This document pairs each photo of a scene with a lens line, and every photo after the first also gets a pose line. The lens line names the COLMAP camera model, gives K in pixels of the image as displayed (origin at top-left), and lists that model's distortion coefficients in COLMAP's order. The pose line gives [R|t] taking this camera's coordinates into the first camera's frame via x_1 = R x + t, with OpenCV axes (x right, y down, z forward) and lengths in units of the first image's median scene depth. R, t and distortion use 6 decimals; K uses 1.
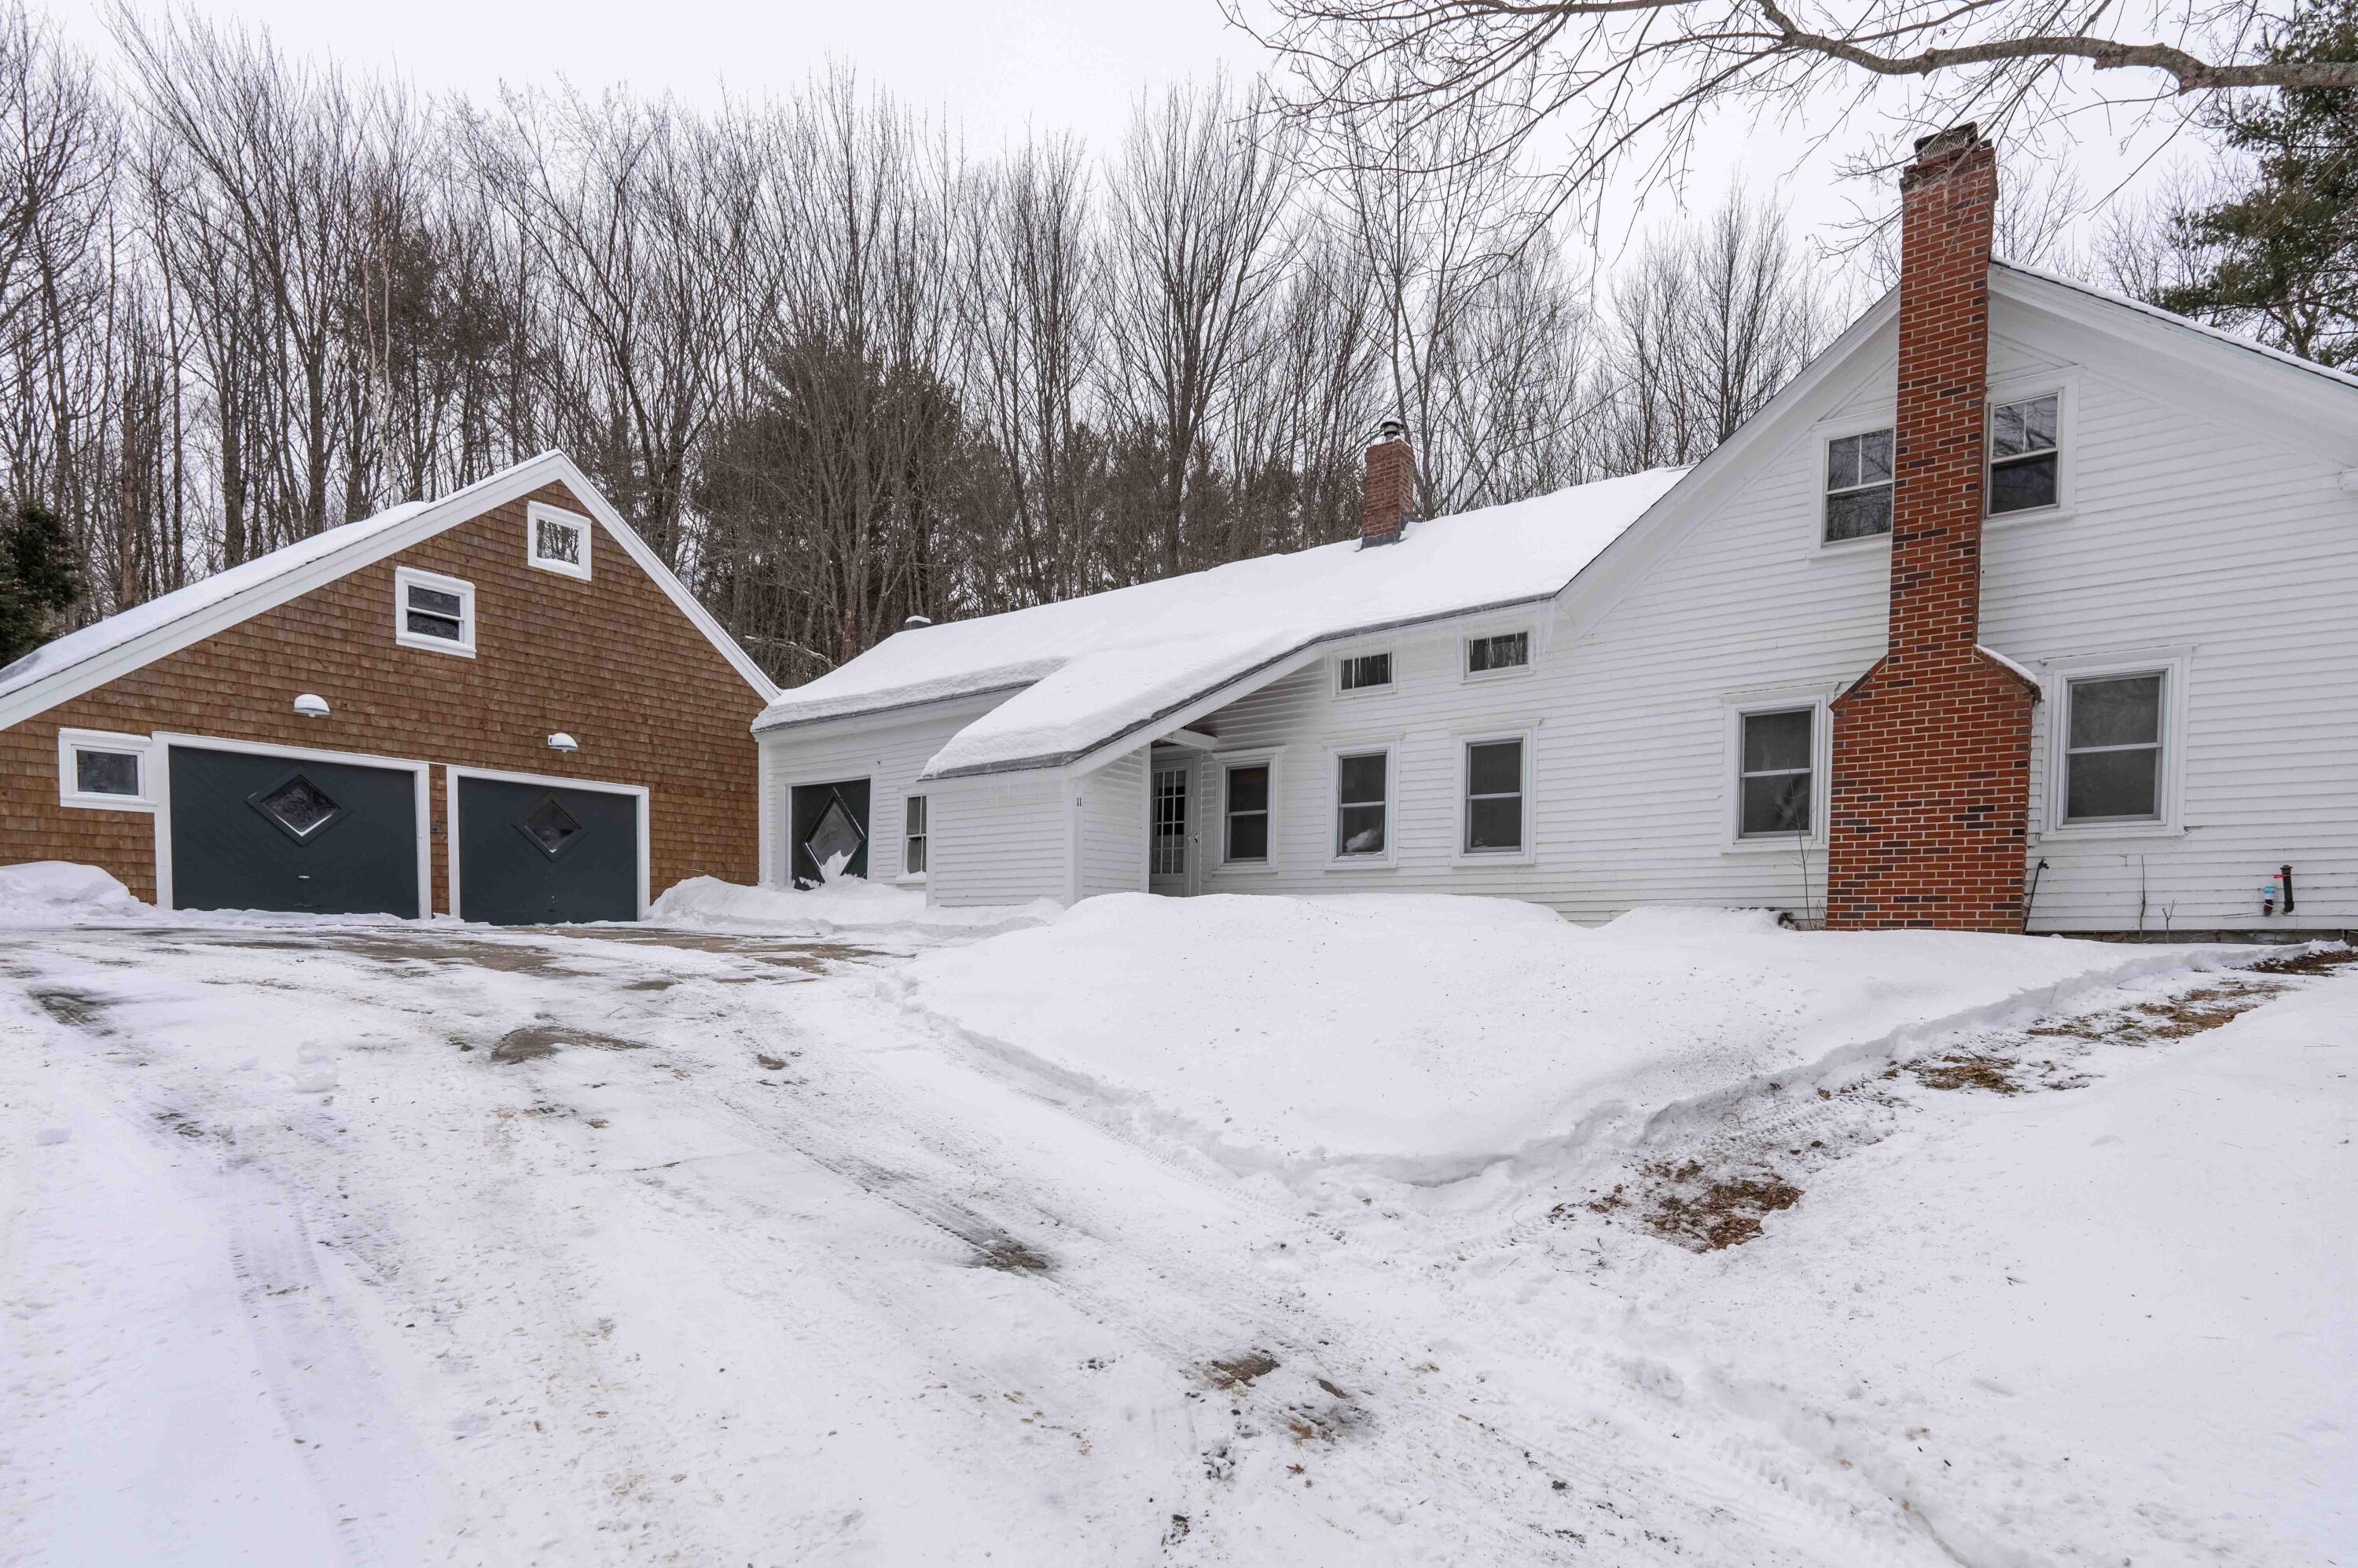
lens RADIAL K [[1178.0, 0, 1279.0], [0, 1178.0, 994.0], [0, 0, 1]] dist [0.001045, 0.000264]
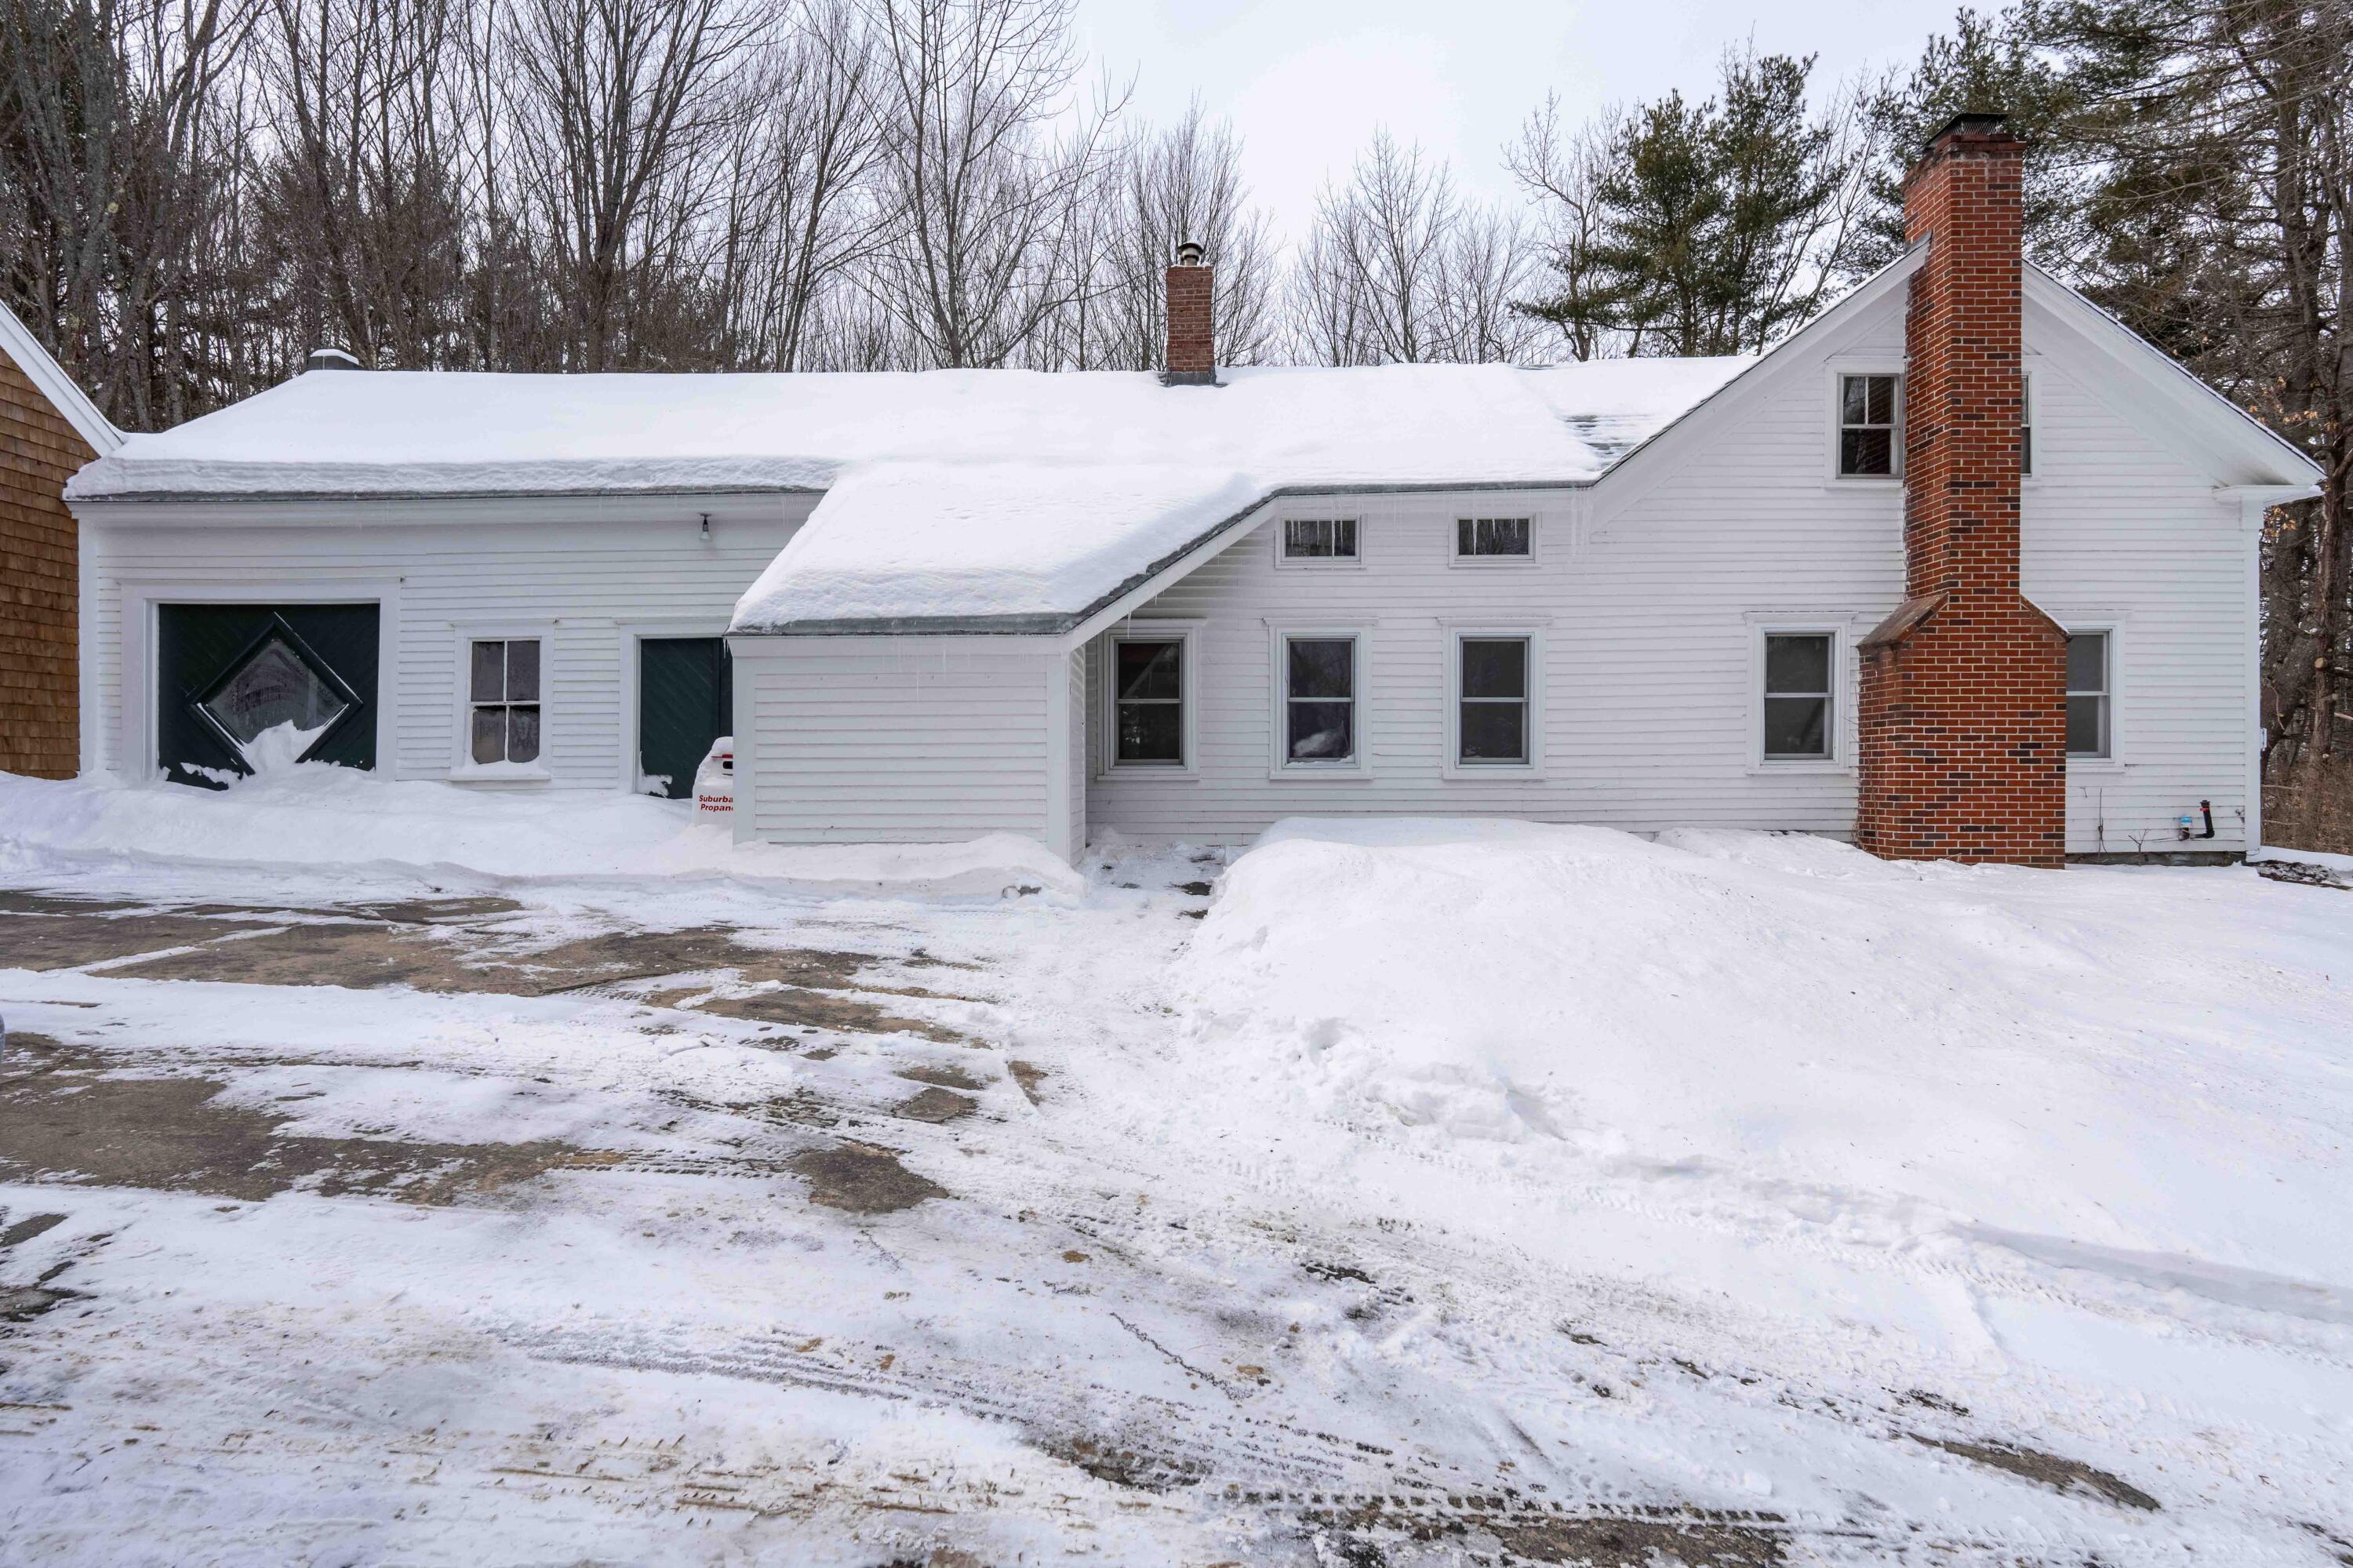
lens RADIAL K [[1098.1, 0, 1174.0], [0, 1098.1, 798.4], [0, 0, 1]] dist [-0.000681, -0.000263]
pose [[0.834594, -0.018549, 0.550553, -0.412232], [0.032430, 0.999354, -0.015492, -0.080029], [-0.549910, 0.030783, 0.834657, 0.400938]]
